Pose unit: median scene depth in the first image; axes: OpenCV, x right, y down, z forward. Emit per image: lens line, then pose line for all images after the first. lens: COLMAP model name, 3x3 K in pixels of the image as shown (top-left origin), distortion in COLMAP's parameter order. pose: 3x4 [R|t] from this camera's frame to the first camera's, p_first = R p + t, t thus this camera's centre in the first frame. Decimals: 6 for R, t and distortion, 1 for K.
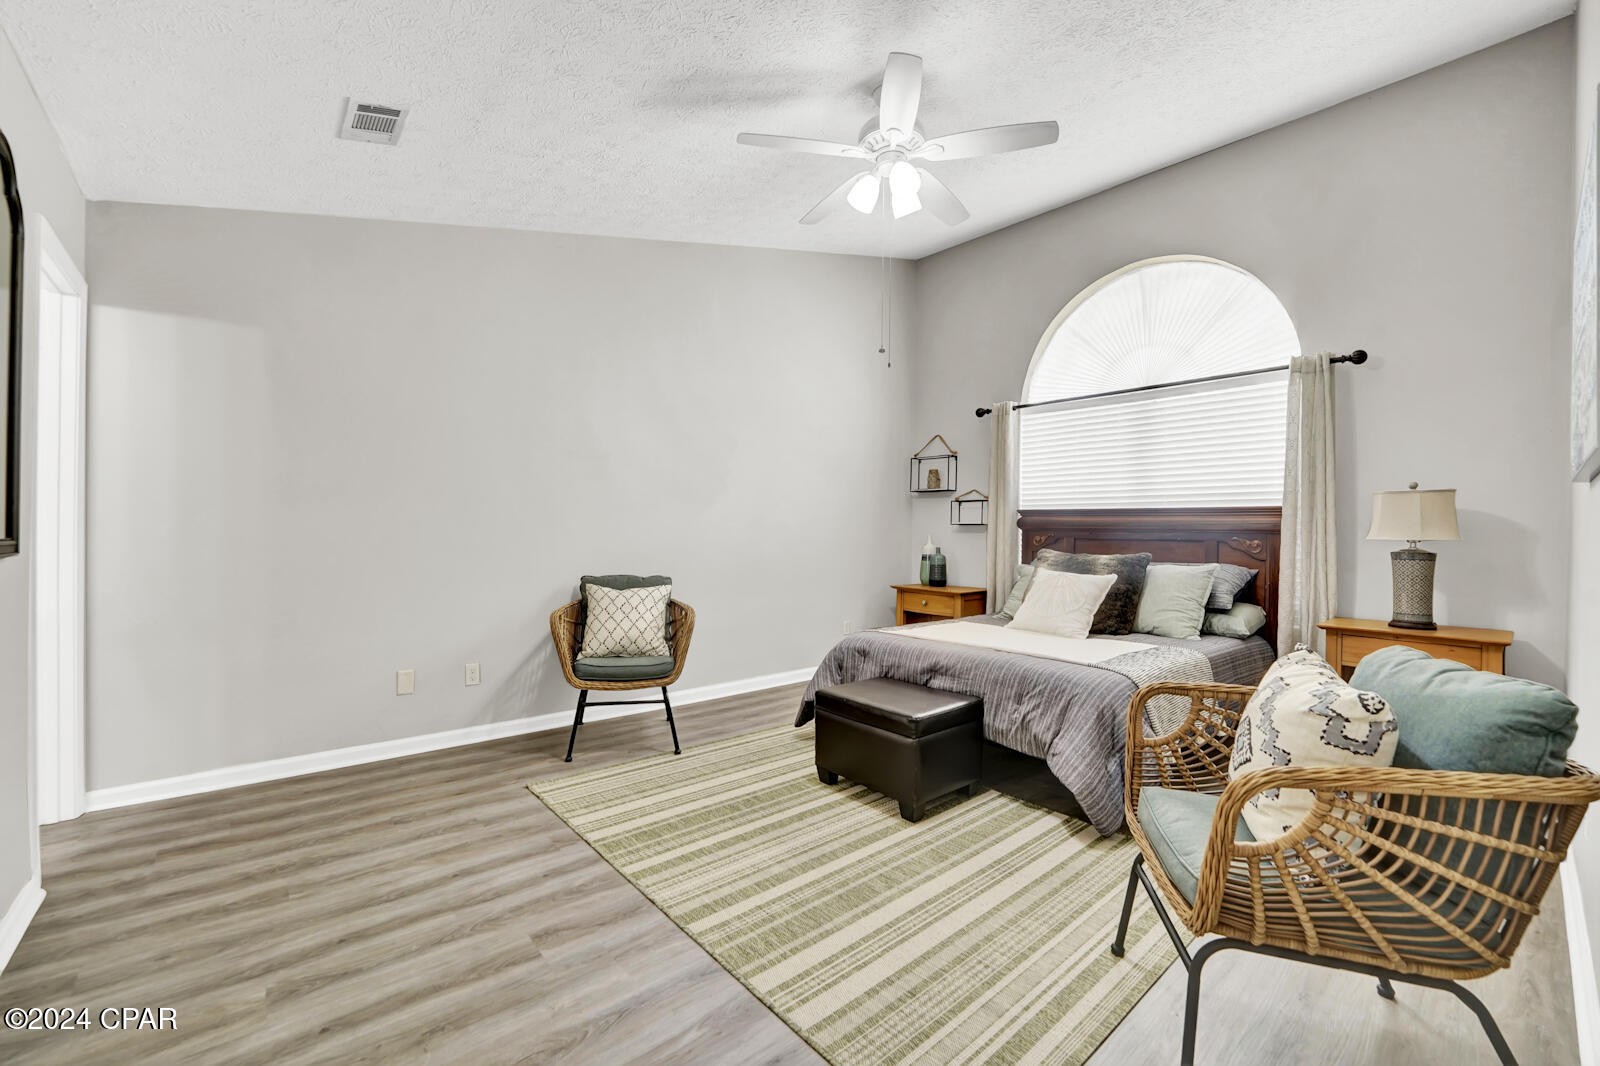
lens RADIAL K [[662.2, 0, 800.0], [0, 662.2, 533.0], [0, 0, 1]] dist [-0.020361, 0.000249]
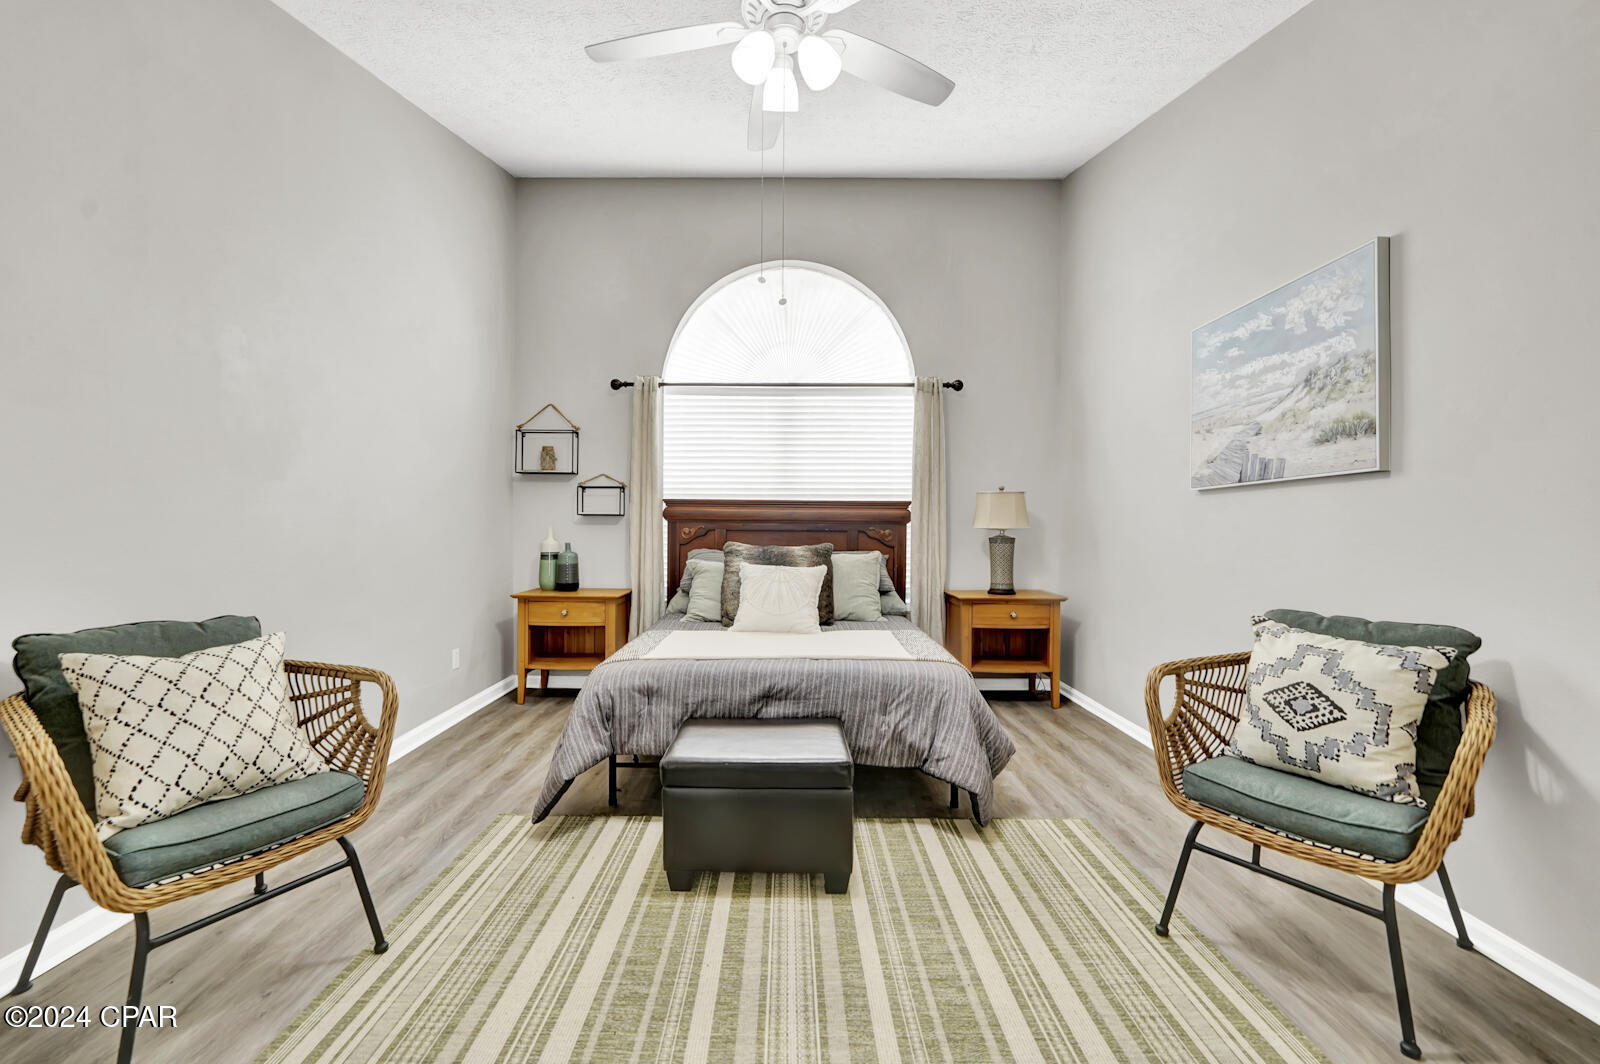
lens RADIAL K [[662.2, 0, 800.0], [0, 662.2, 532.0], [0, 0, 1]] dist [-0.020361, 0.000249]
pose [[0.654777, -0.015693, 0.755659, -0.343060], [0.005198, 0.999854, 0.016259, -0.005571], [-0.755804, -0.006718, 0.654764, 0.399031]]
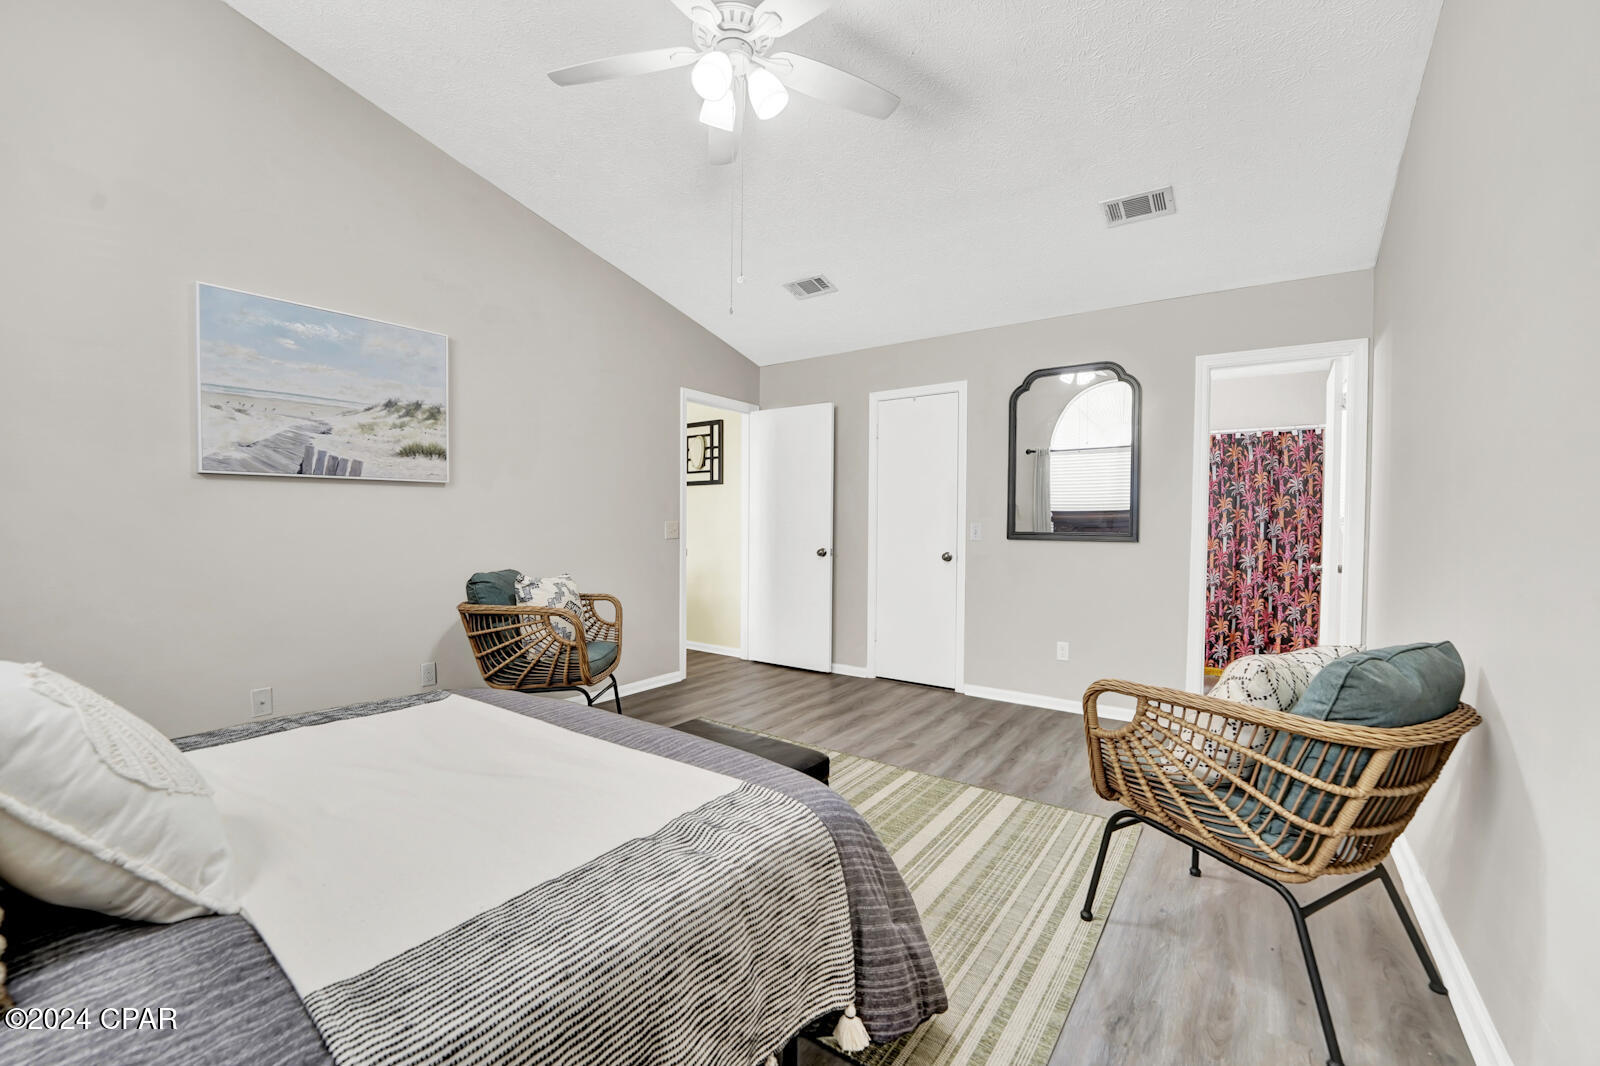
lens RADIAL K [[662.2, 0, 800.0], [0, 662.2, 533.0], [0, 0, 1]] dist [-0.020361, 0.000249]
pose [[-0.972651, -0.016960, -0.231652, 0.187156], [-0.020043, 0.999739, 0.010960, 0.001459], [0.231405, 0.015303, -0.972737, 1.448174]]
